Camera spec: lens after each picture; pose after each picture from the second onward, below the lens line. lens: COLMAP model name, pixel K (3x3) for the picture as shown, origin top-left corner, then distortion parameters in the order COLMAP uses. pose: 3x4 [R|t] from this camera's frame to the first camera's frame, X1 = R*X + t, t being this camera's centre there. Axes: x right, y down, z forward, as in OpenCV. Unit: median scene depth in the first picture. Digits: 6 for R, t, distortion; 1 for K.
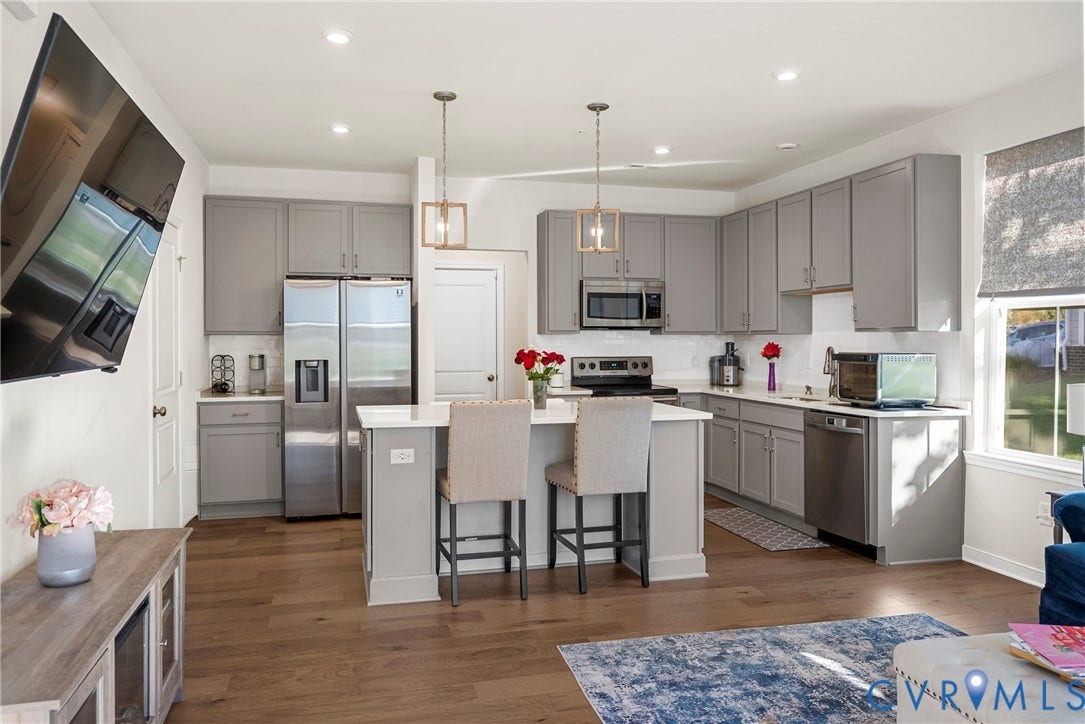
lens RADIAL K [[823.1, 0, 541.3], [0, 823.1, 351.6], [0, 0, 1]] dist [-0.012754, -0.007440]
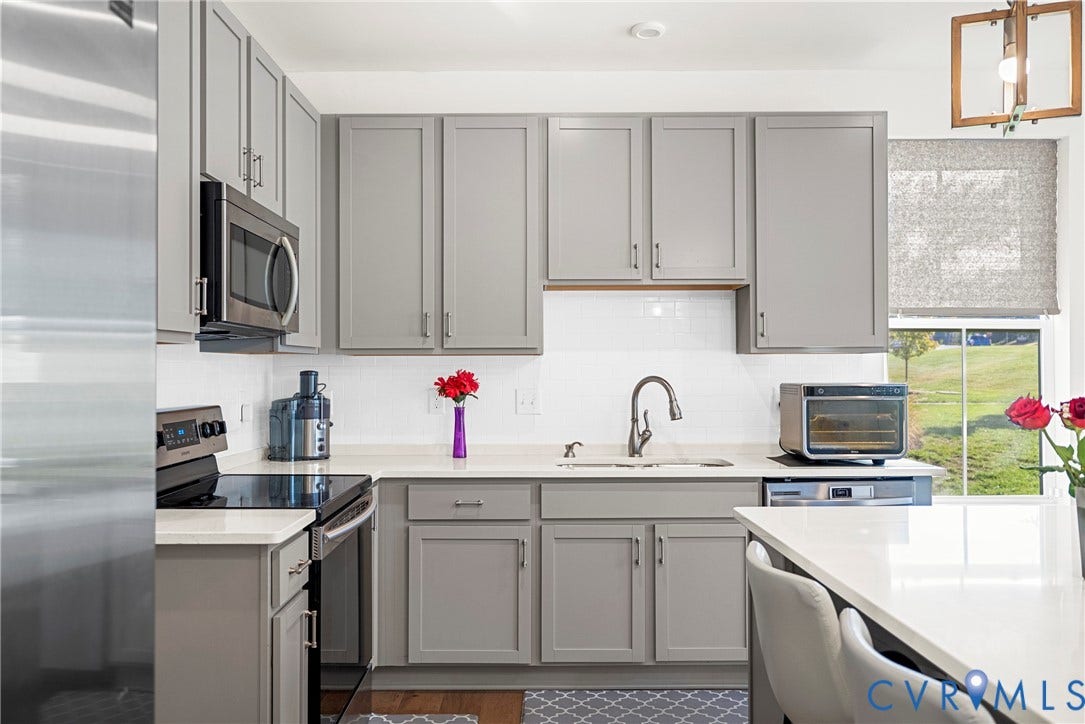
lens RADIAL K [[823.1, 0, 525.7], [0, 823.1, 379.4], [0, 0, 1]] dist [-0.012754, -0.007440]
pose [[0.258895, -0.003480, 0.965899, -0.326517], [0.015211, 0.999884, -0.000475, -0.005597], [-0.965786, 0.014815, 0.258918, 1.091638]]
